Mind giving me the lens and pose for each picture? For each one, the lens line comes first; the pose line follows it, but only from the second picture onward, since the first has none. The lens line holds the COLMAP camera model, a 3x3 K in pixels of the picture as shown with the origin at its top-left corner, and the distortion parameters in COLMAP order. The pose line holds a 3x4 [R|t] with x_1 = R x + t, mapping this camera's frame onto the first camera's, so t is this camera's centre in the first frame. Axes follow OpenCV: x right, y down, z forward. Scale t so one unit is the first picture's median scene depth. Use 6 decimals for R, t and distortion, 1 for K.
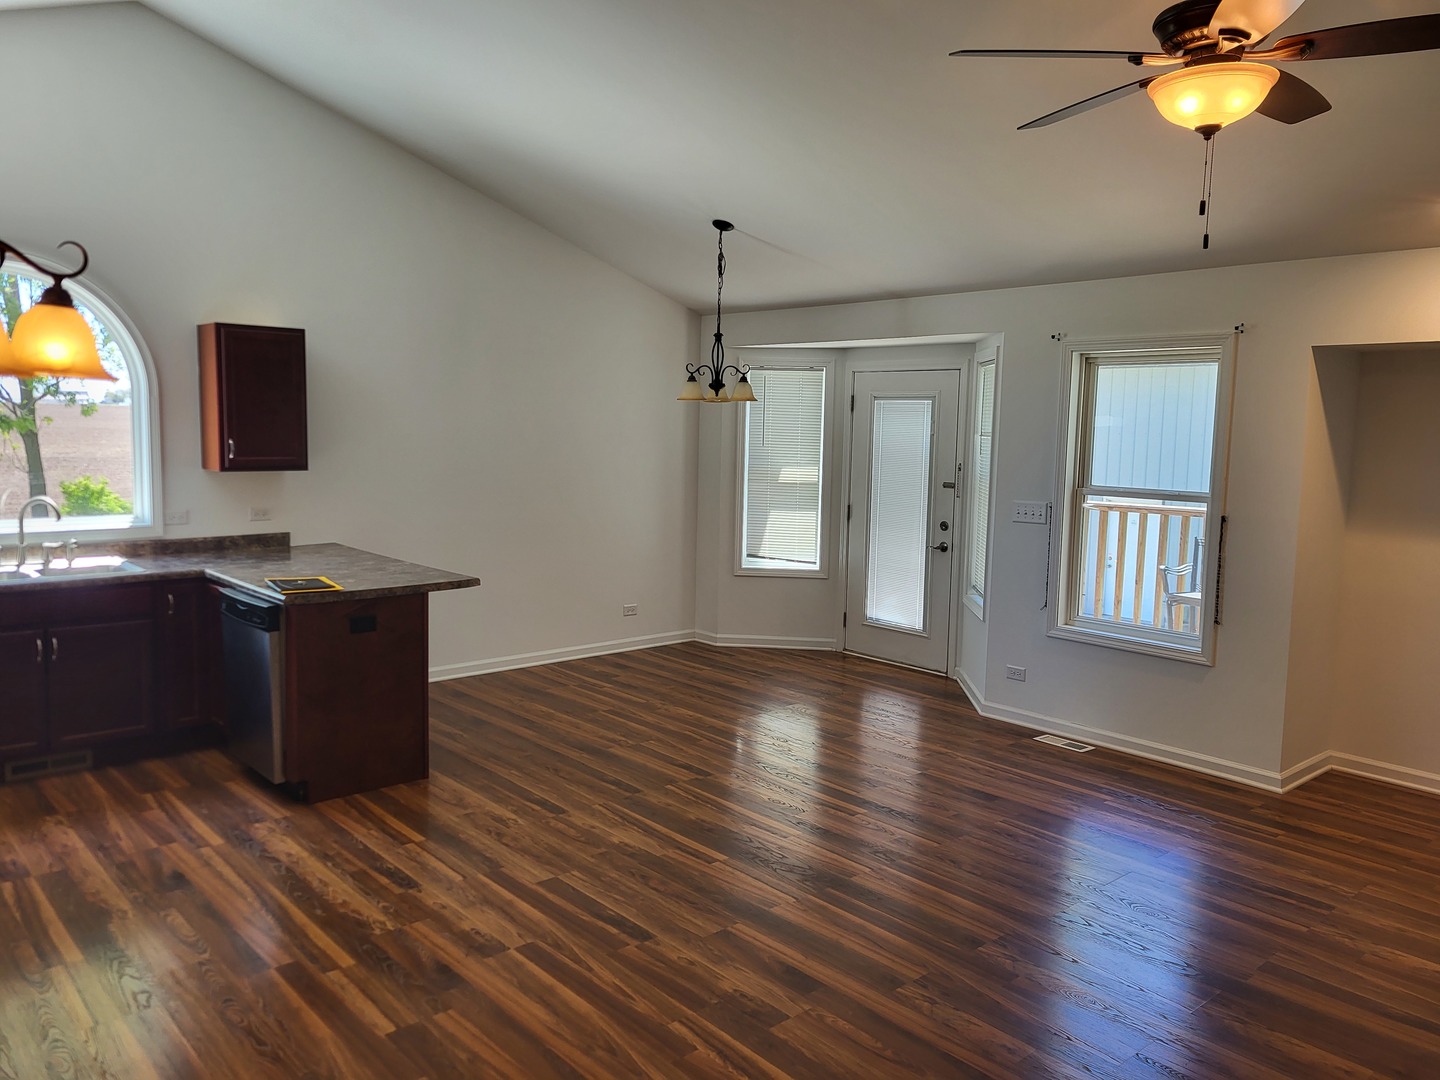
lens RADIAL K [[1082.5, 0, 698.0], [0, 1082.5, 527.4], [0, 0, 1]] dist [0.065236, -0.040891]
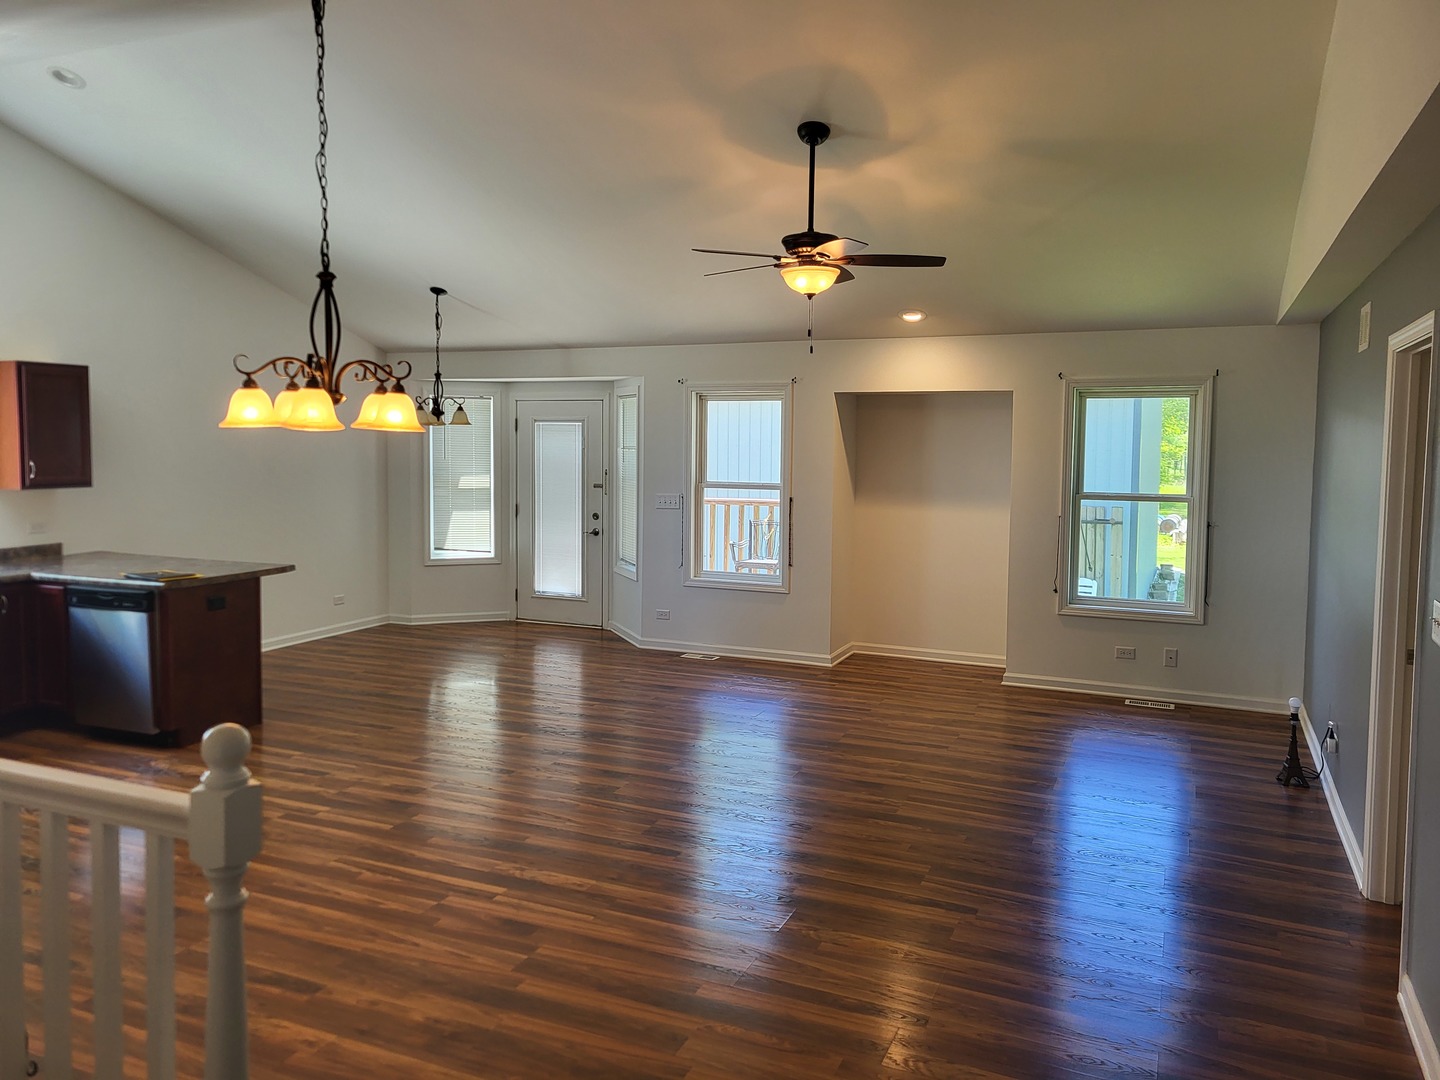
lens RADIAL K [[1077.8, 0, 697.0], [0, 1077.8, 509.3], [0, 0, 1]] dist [0.046913, -0.035124]
pose [[0.909320, -0.038905, 0.414276, -0.239166], [0.050521, 0.998576, -0.017115, 0.021829], [-0.413020, 0.036493, 0.909990, -0.297538]]
